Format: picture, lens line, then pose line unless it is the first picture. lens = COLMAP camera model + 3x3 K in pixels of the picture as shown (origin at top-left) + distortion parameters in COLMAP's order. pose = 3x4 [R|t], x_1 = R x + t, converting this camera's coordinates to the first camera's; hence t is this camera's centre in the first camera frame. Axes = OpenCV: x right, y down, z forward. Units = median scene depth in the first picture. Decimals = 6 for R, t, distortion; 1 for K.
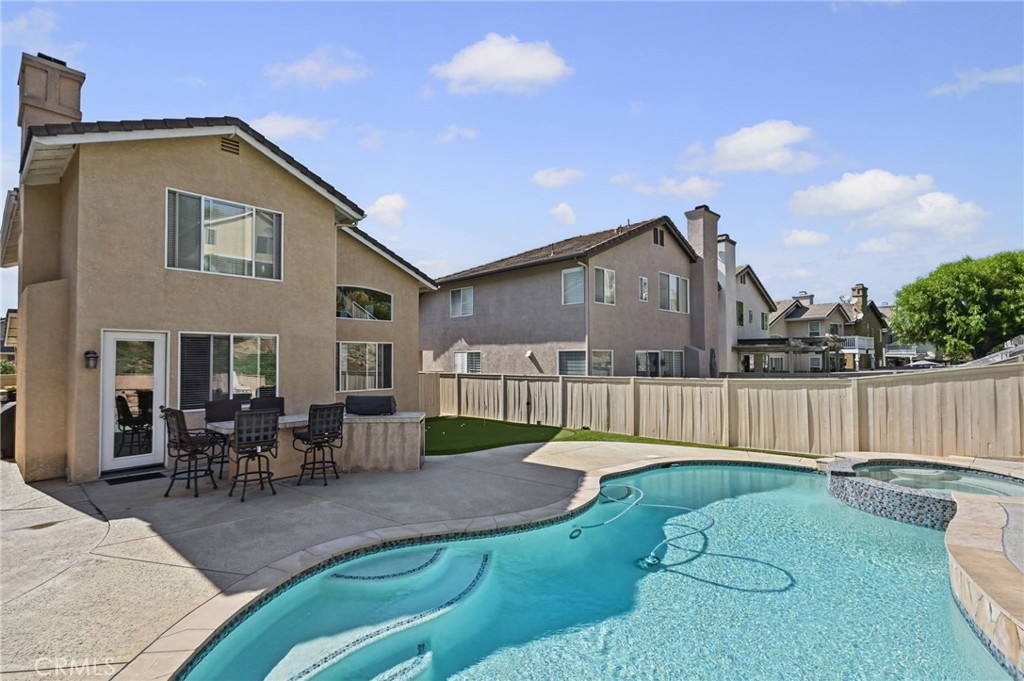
lens RADIAL K [[465.2, 0, 513.8], [0, 465.2, 348.2], [0, 0, 1]] dist [-0.003147, 0.001114]
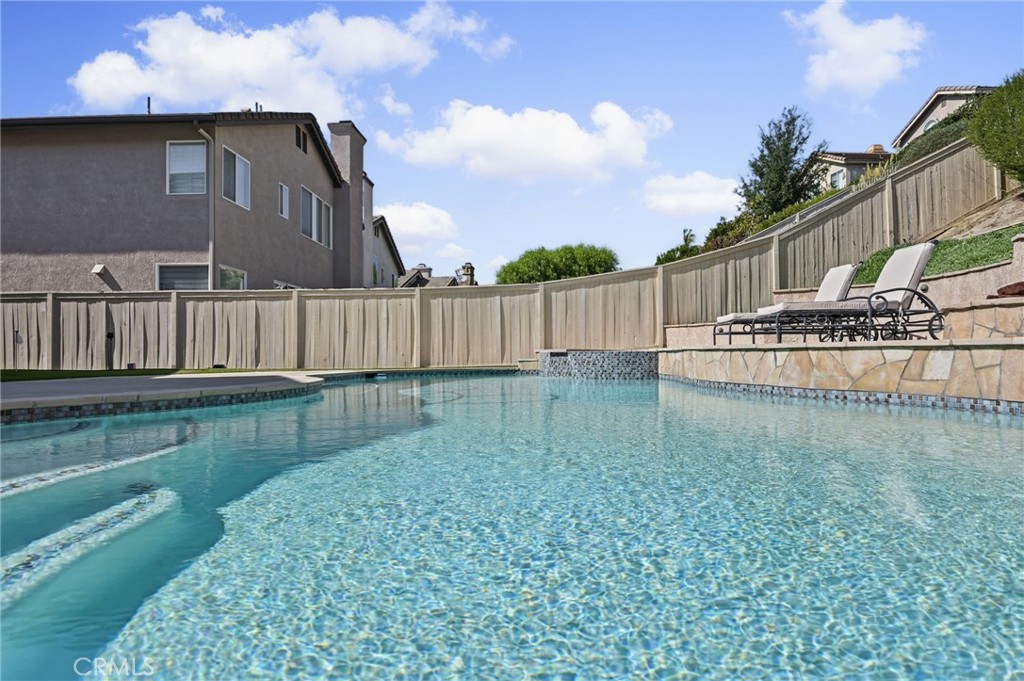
lens RADIAL K [[562.1, 0, 512.6], [0, 562.1, 342.2], [0, 0, 1]] dist [0.002393, -0.004828]
pose [[0.732671, 0.006634, 0.680551, -0.088261], [-0.010122, 0.999948, 0.001149, 0.127103], [-0.680508, -0.007731, 0.732700, 0.104198]]
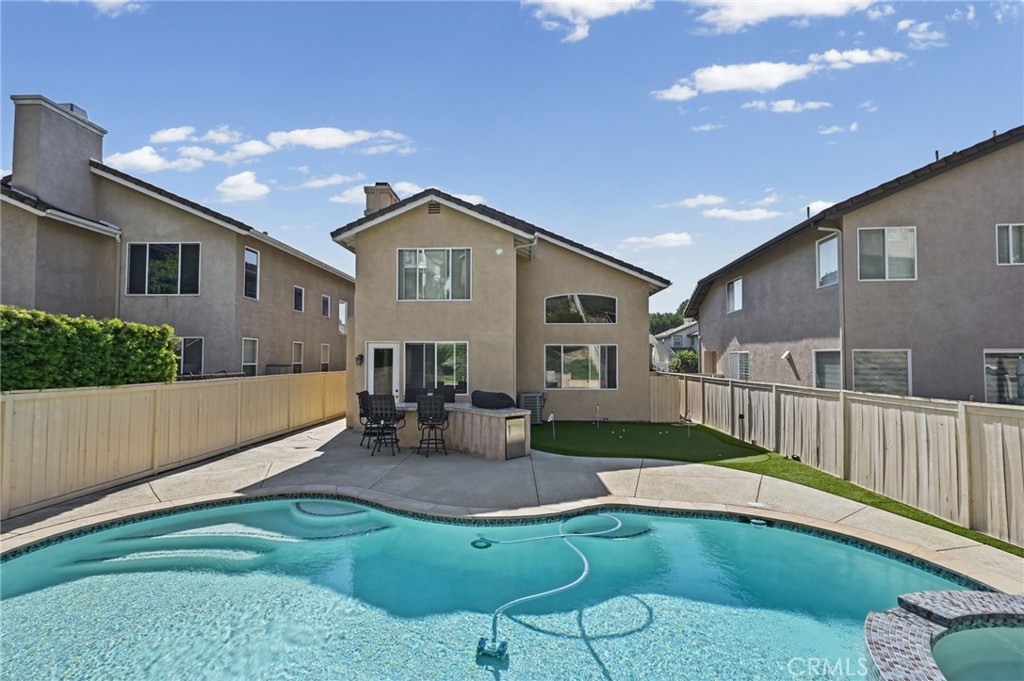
lens RADIAL K [[465.2, 0, 519.1], [0, 465.2, 343.3], [0, 0, 1]] dist [-0.003147, 0.001114]
pose [[0.640791, -0.020320, -0.767446, 0.425972], [0.012613, 0.999793, -0.015941, -0.000944], [0.767612, 0.000535, 0.640915, 0.198002]]
